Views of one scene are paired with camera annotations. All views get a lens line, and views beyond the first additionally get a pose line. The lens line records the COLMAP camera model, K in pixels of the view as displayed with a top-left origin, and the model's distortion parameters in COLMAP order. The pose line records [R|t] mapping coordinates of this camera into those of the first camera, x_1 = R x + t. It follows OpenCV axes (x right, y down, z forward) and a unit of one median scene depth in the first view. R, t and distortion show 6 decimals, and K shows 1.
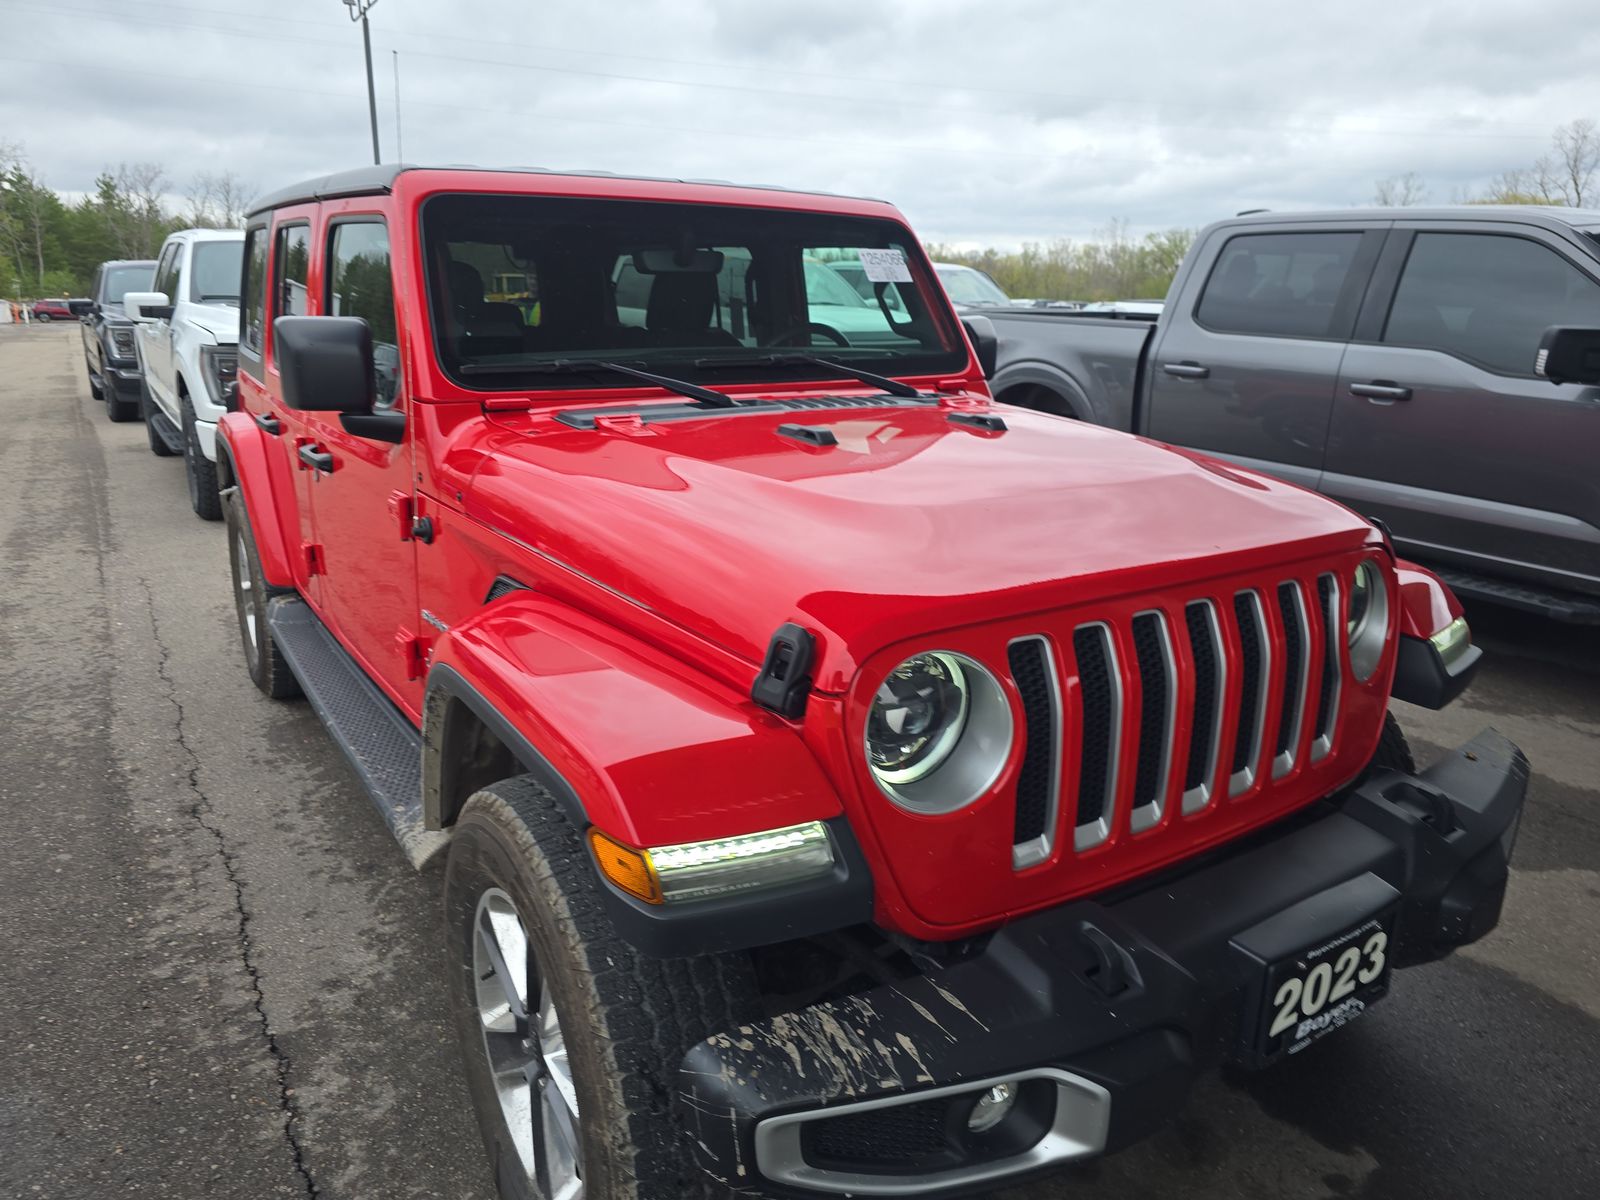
lens RADIAL K [[1088.4, 0, 800.0], [0, 1088.4, 600.0], [0, 0, 1]] dist [0.005109, 0.002632]
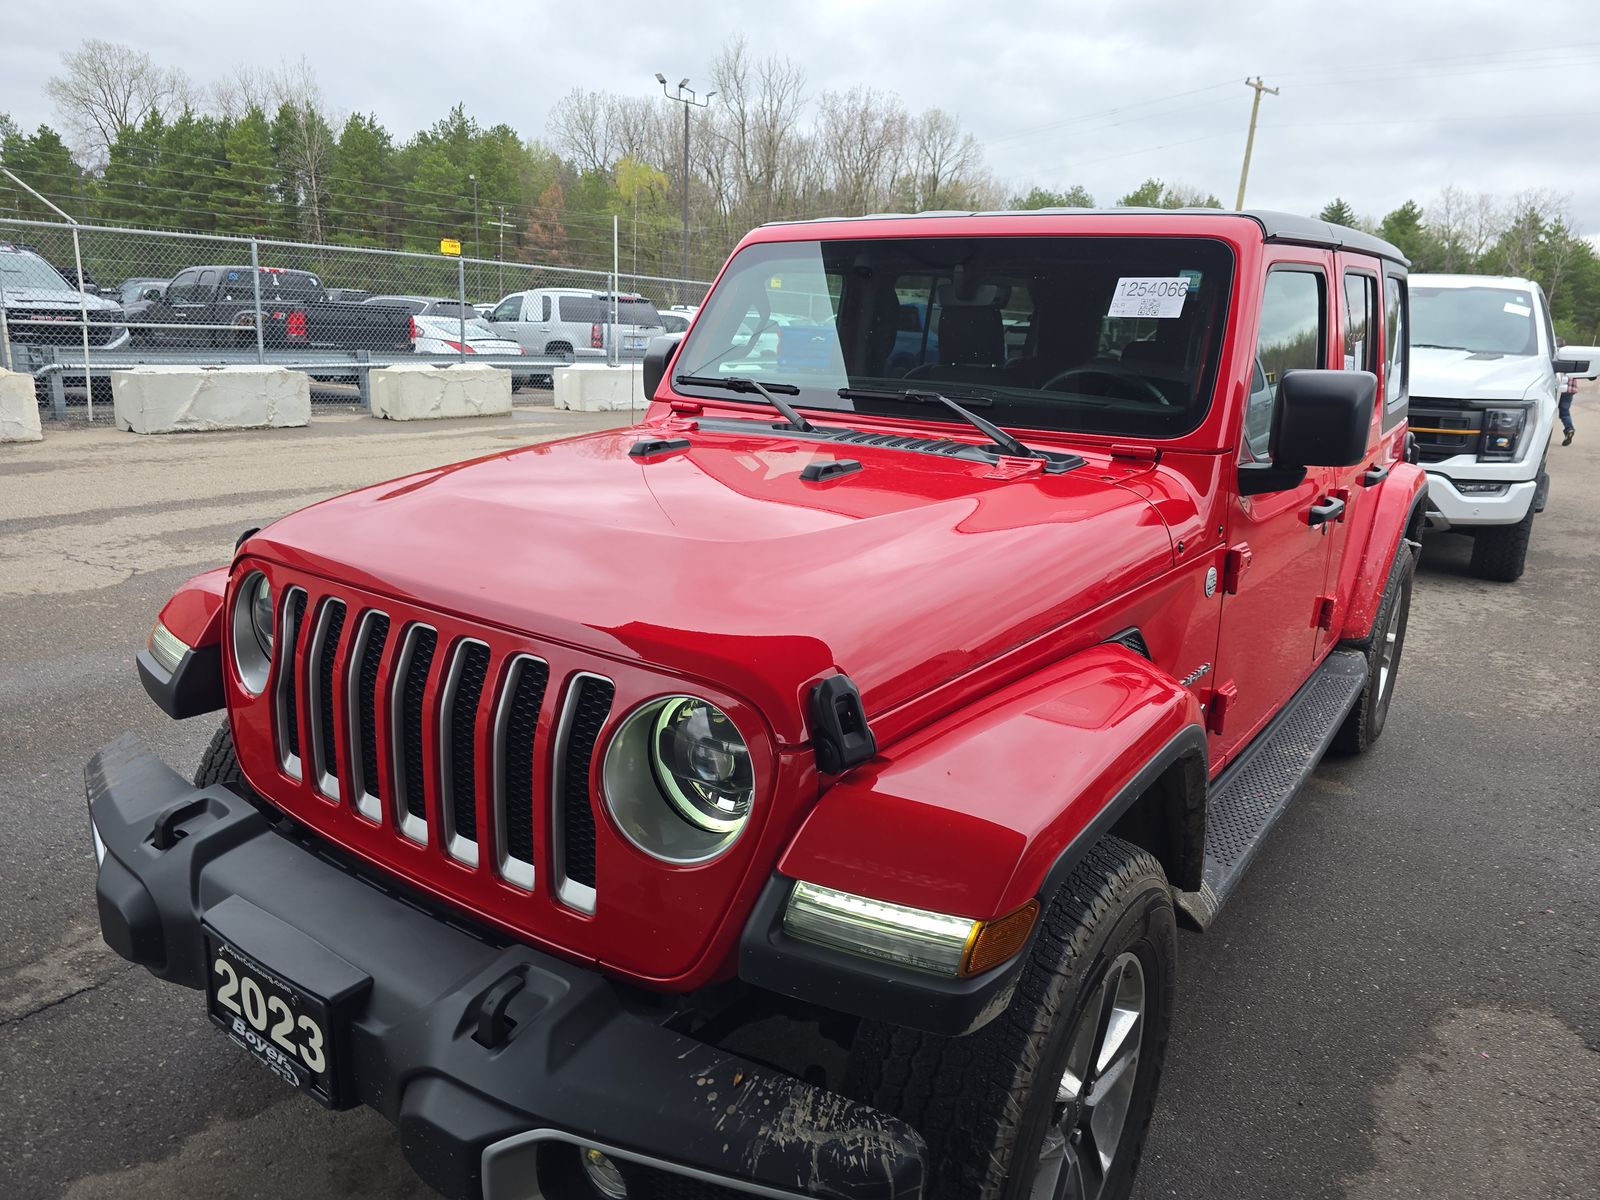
lens RADIAL K [[1098.7, 0, 800.0], [0, 1098.7, 600.0], [0, 0, 1]] dist [0.023284, -0.020179]
pose [[0.375603, 0.234002, -0.896753, 0.741177], [-0.274174, 0.952345, 0.133671, -0.134980], [0.885297, 0.195659, 0.421861, 0.478636]]
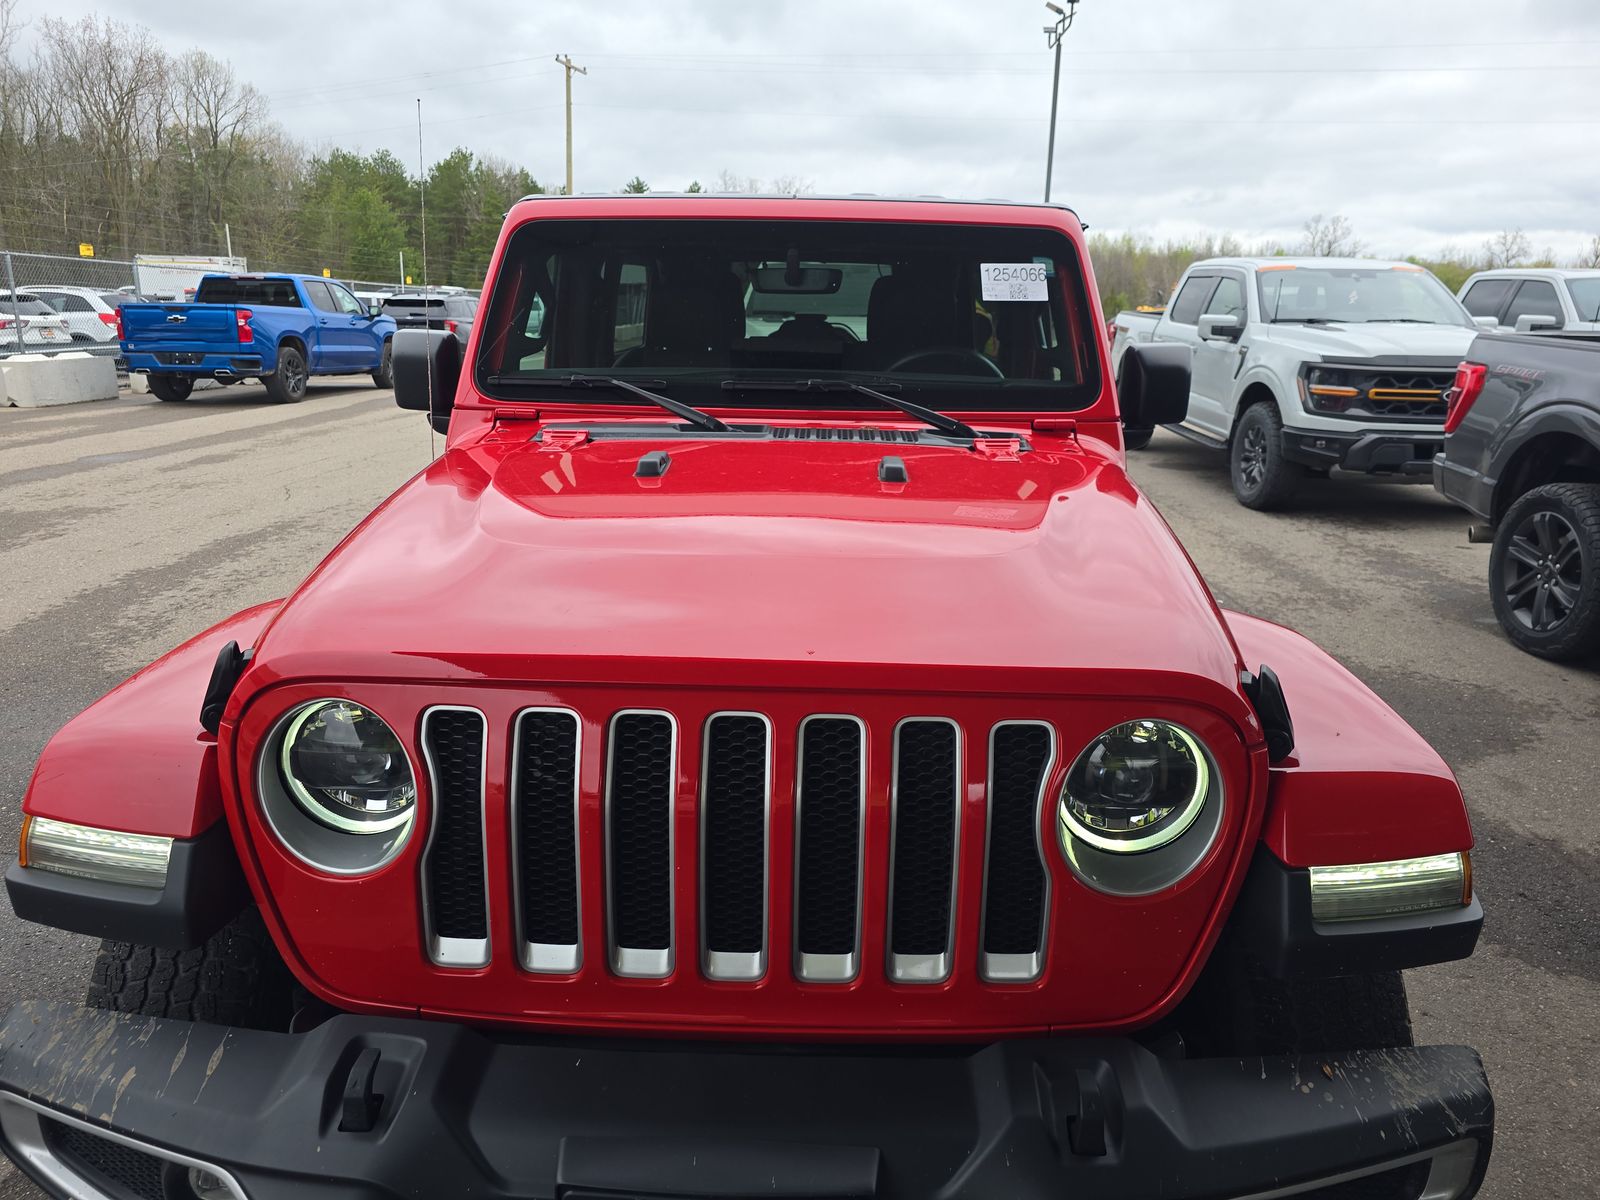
lens RADIAL K [[1098.7, 0, 800.0], [0, 1098.7, 600.0], [0, 0, 1]] dist [0.023284, -0.020179]
pose [[0.821693, 0.154495, -0.548591, 0.447821], [-0.163532, 0.985995, 0.032734, -0.061376], [0.545965, 0.062815, 0.835450, 0.199875]]
